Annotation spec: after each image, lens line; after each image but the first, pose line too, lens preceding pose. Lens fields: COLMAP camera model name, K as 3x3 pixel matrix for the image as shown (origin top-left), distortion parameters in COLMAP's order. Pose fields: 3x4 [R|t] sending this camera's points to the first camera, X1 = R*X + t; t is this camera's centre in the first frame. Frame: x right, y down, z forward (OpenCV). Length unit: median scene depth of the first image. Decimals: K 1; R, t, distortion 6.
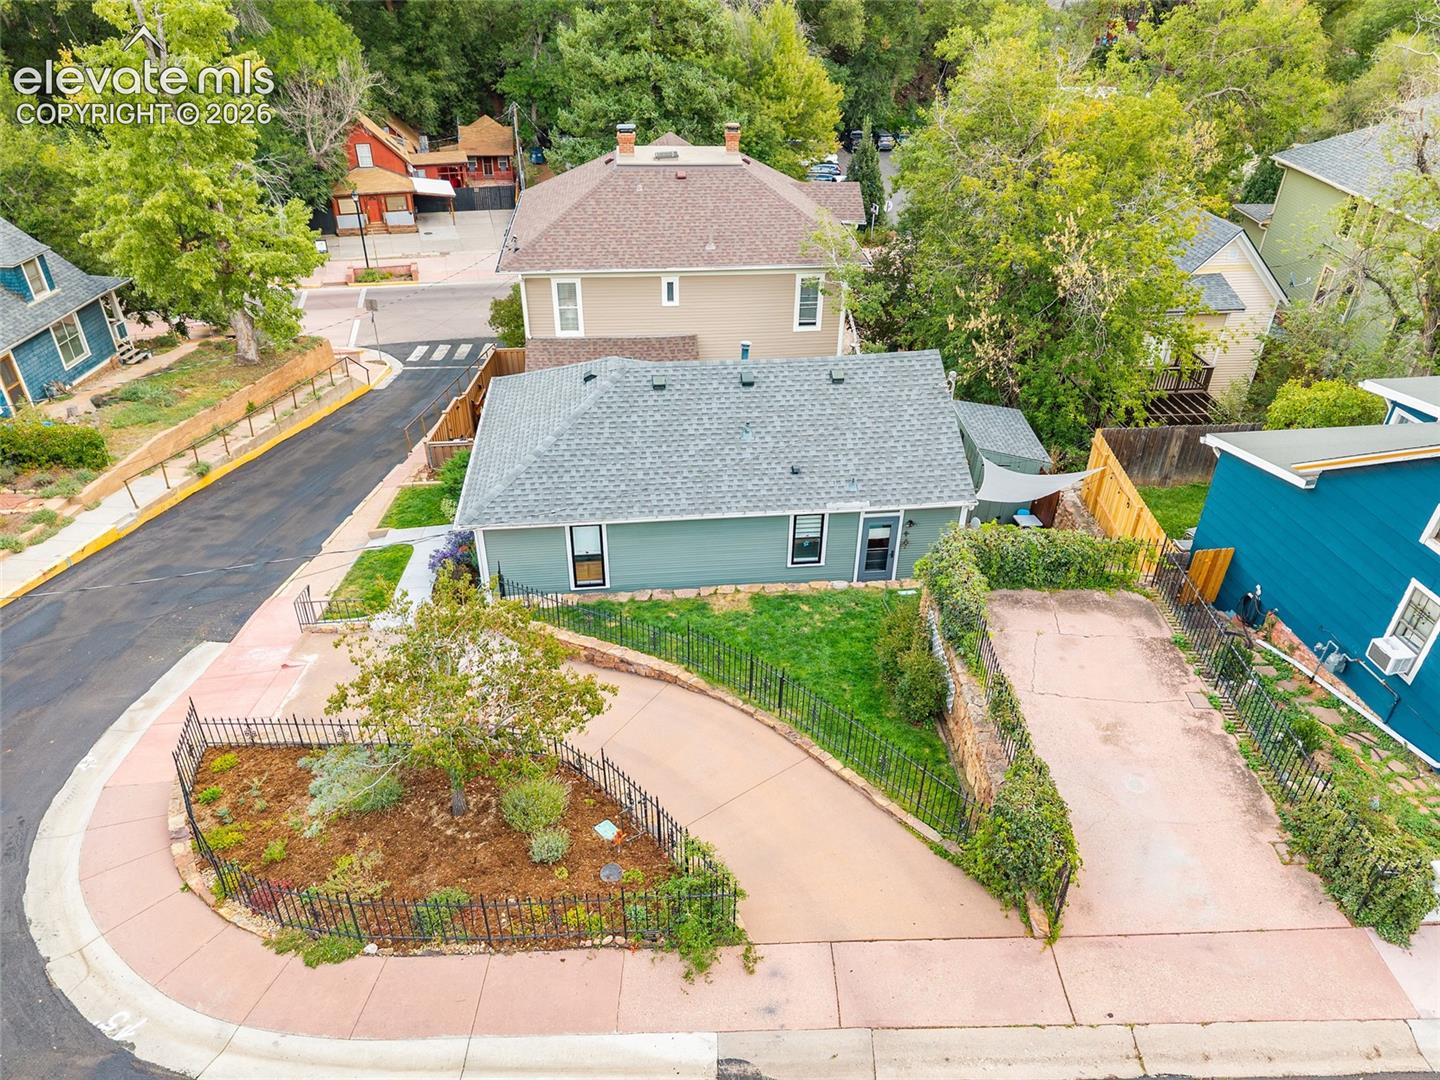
lens RADIAL K [[973.8, 0, 720.0], [0, 973.8, 540.0], [0, 0, 1]] dist [0.039445, -0.041000]
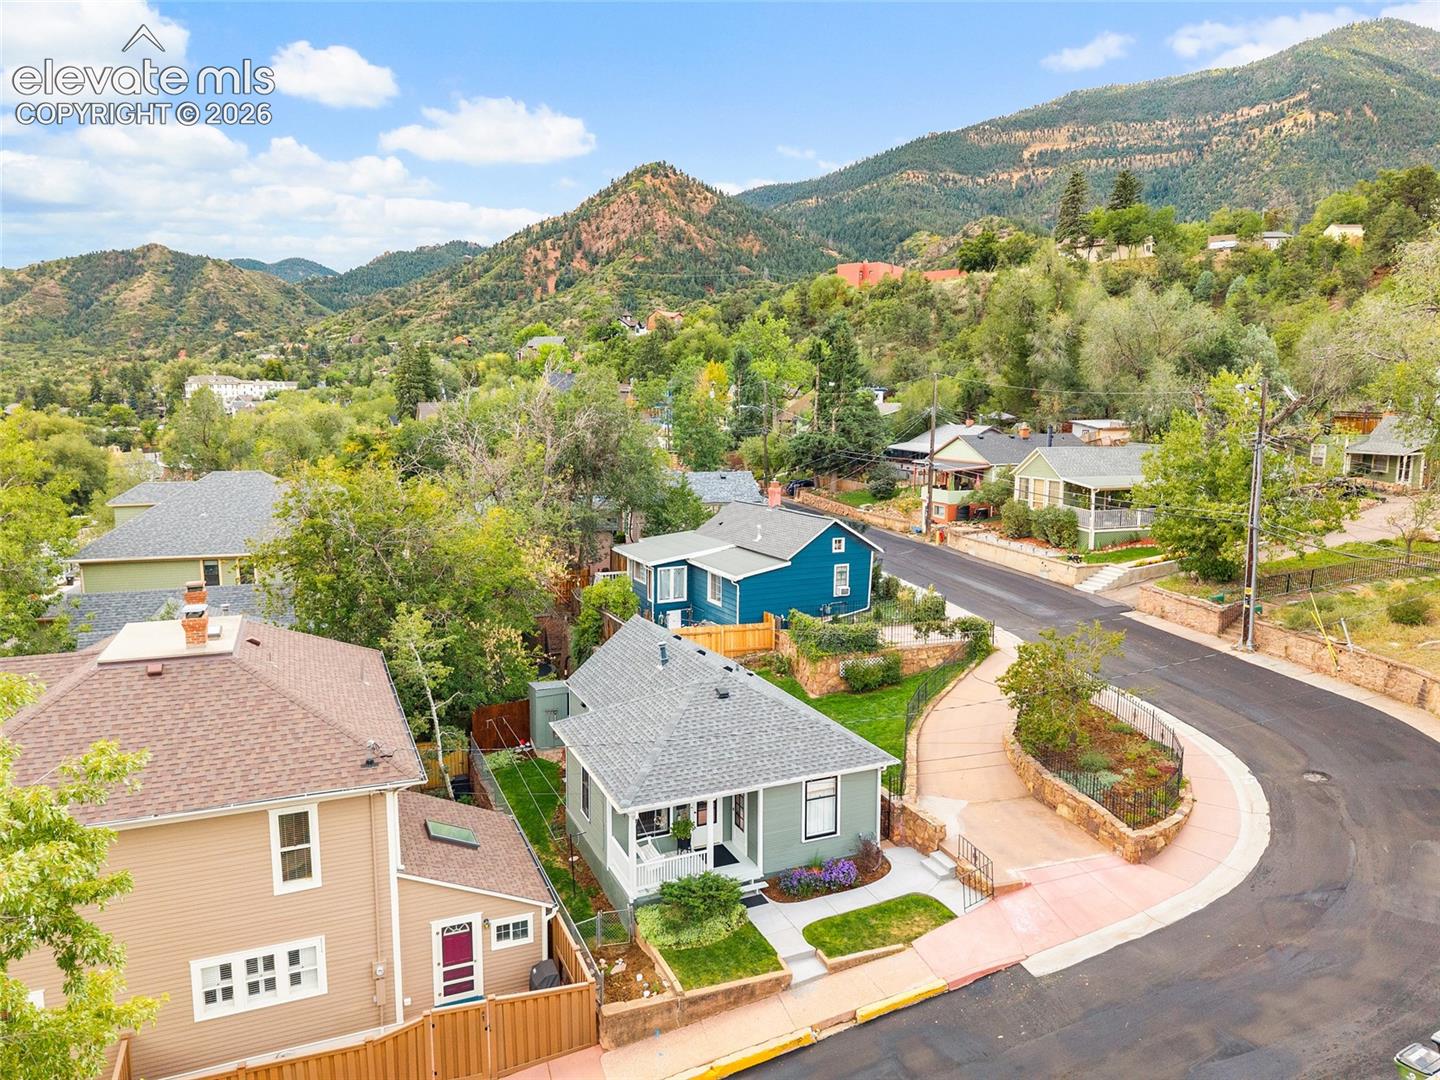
lens RADIAL K [[973.8, 0, 720.0], [0, 973.8, 540.0], [0, 0, 1]] dist [0.039445, -0.041000]
pose [[-0.297192, -0.149358, 0.943064, -1.221546], [0.510284, 0.809963, 0.289086, -0.658743], [-0.807023, 0.567145, -0.164500, 1.086641]]
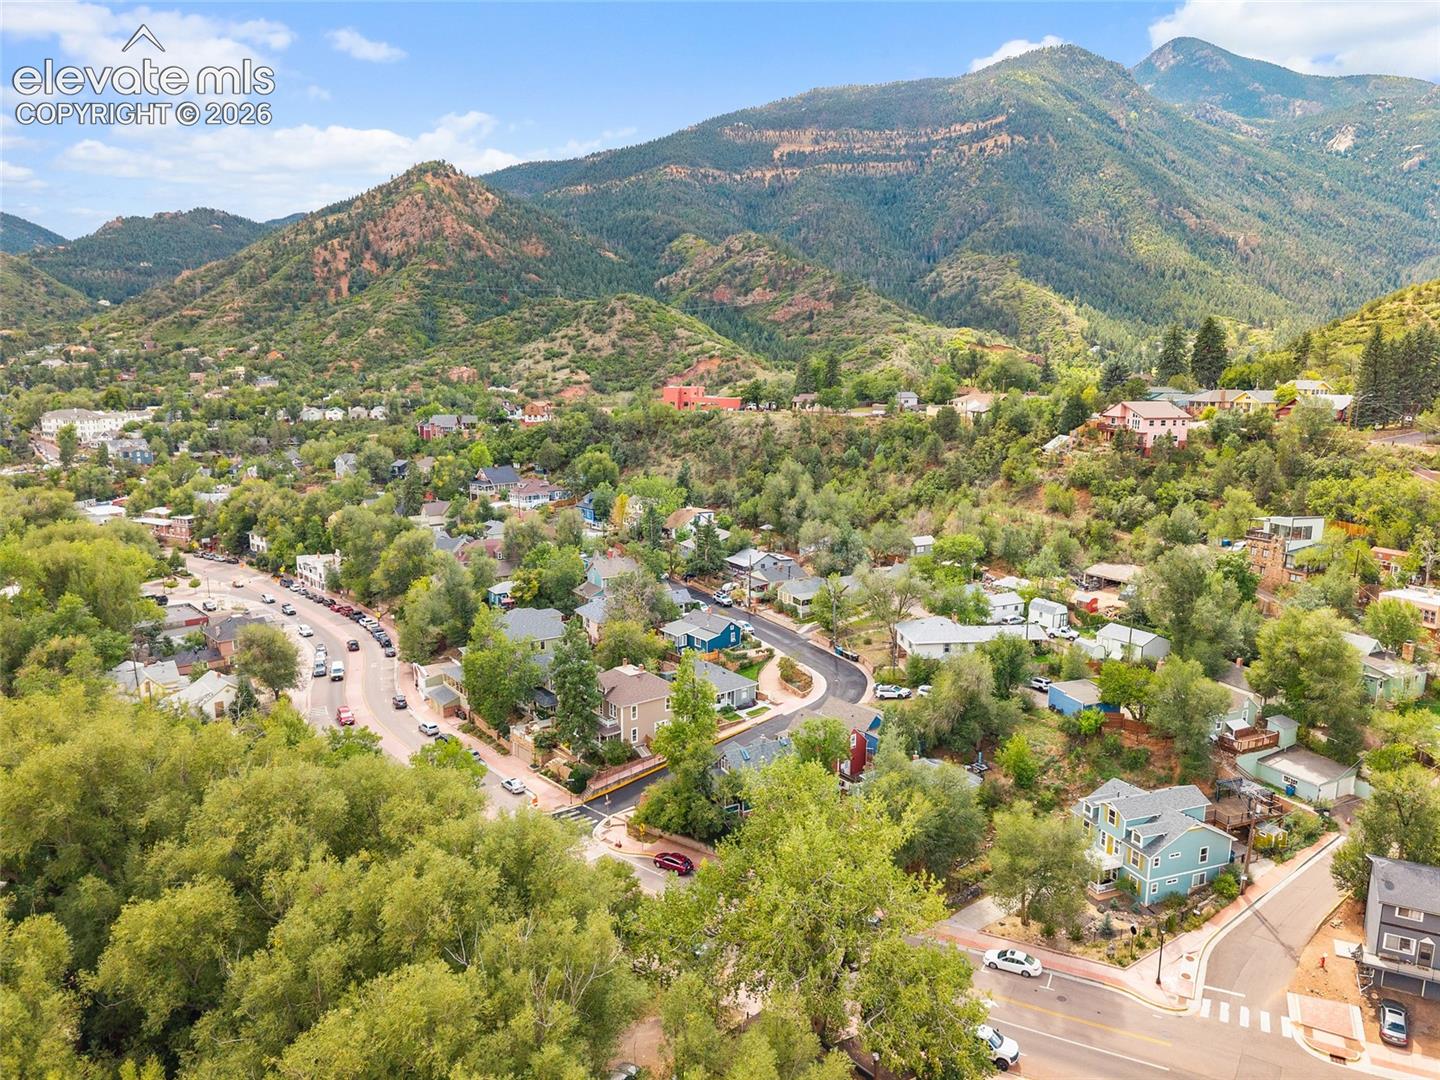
lens RADIAL K [[973.8, 0, 720.0], [0, 973.8, 540.0], [0, 0, 1]] dist [0.039445, -0.041000]
pose [[-0.512260, -0.168016, 0.842235, -5.002090], [0.456342, 0.777531, 0.432663, -3.383446], [-0.727558, 0.605984, -0.321625, 2.440508]]
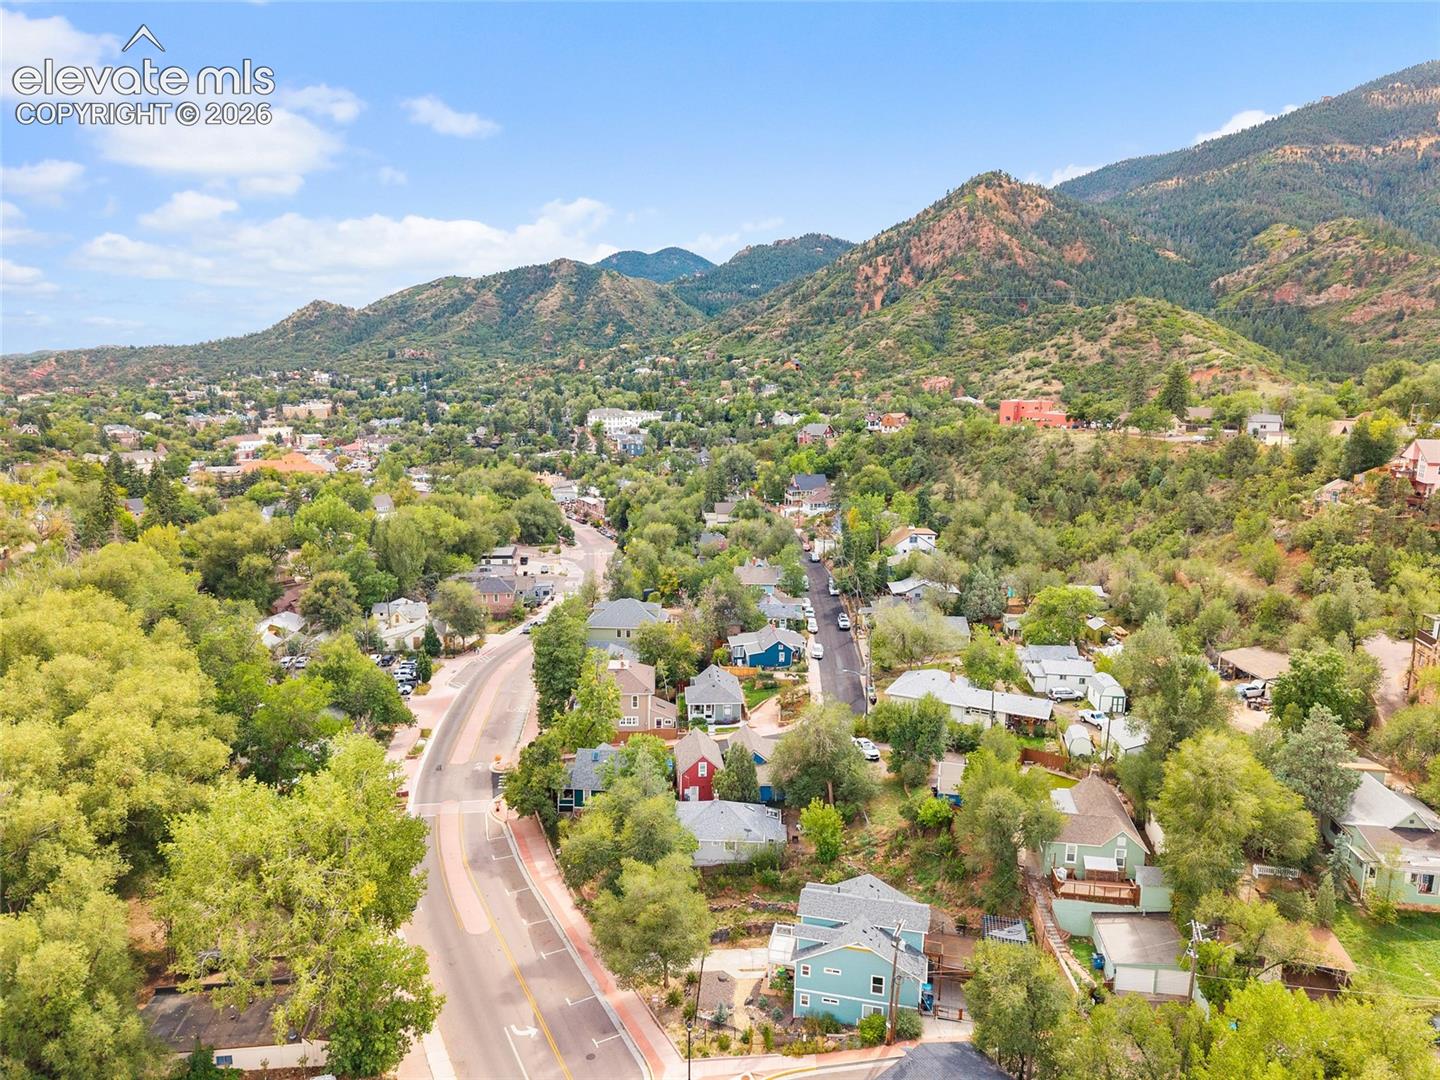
lens RADIAL K [[973.8, 0, 720.0], [0, 973.8, 540.0], [0, 0, 1]] dist [0.039445, -0.041000]
pose [[0.048536, -0.186859, 0.981187, -5.811063], [0.531466, 0.836569, 0.133028, -1.680965], [-0.845688, 0.515011, 0.139913, -0.327776]]
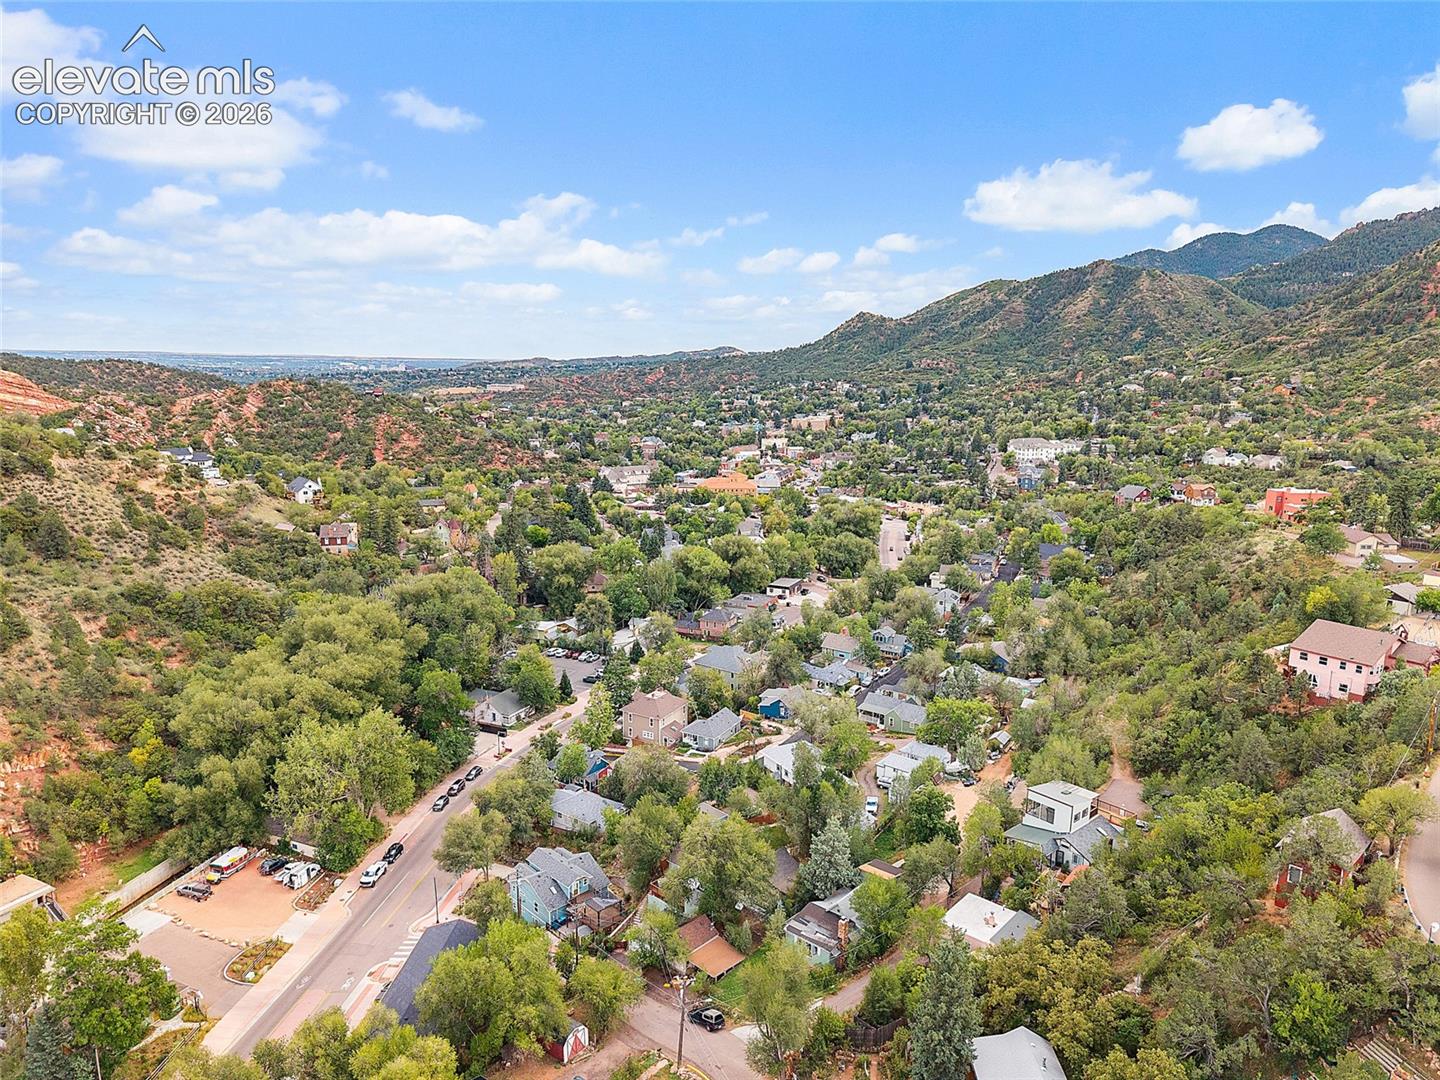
lens RADIAL K [[954.4, 0, 706.0], [0, 954.4, 539.2], [0, 0, 1]] dist [0.056138, -0.057658]
pose [[0.591966, -0.165291, 0.788831, -6.386627], [0.438955, 0.886967, -0.143553, -0.378251], [-0.675940, 0.431240, 0.597610, -4.633562]]
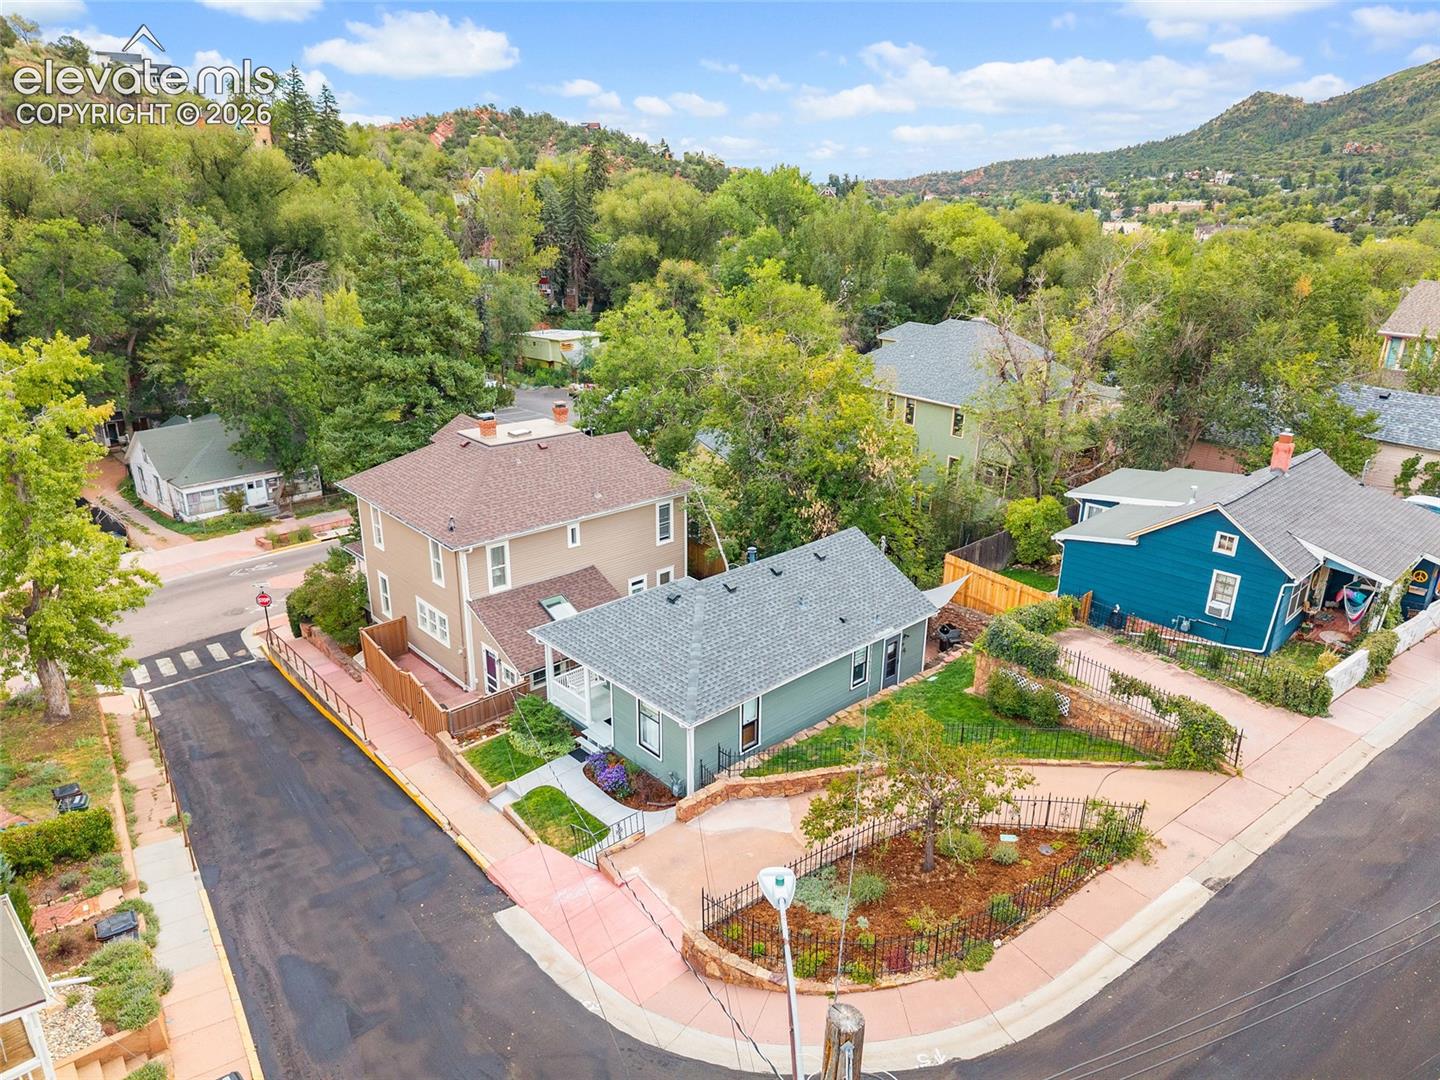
lens RADIAL K [[958.7, 0, 720.0], [0, 958.7, 540.0], [0, 0, 1]] dist [0.010951, 0.000631]
pose [[0.806183, -0.208676, 0.553645, -0.771119], [0.320331, 0.940674, -0.111894, -0.078406], [-0.497450, 0.267557, 0.825201, -0.100266]]
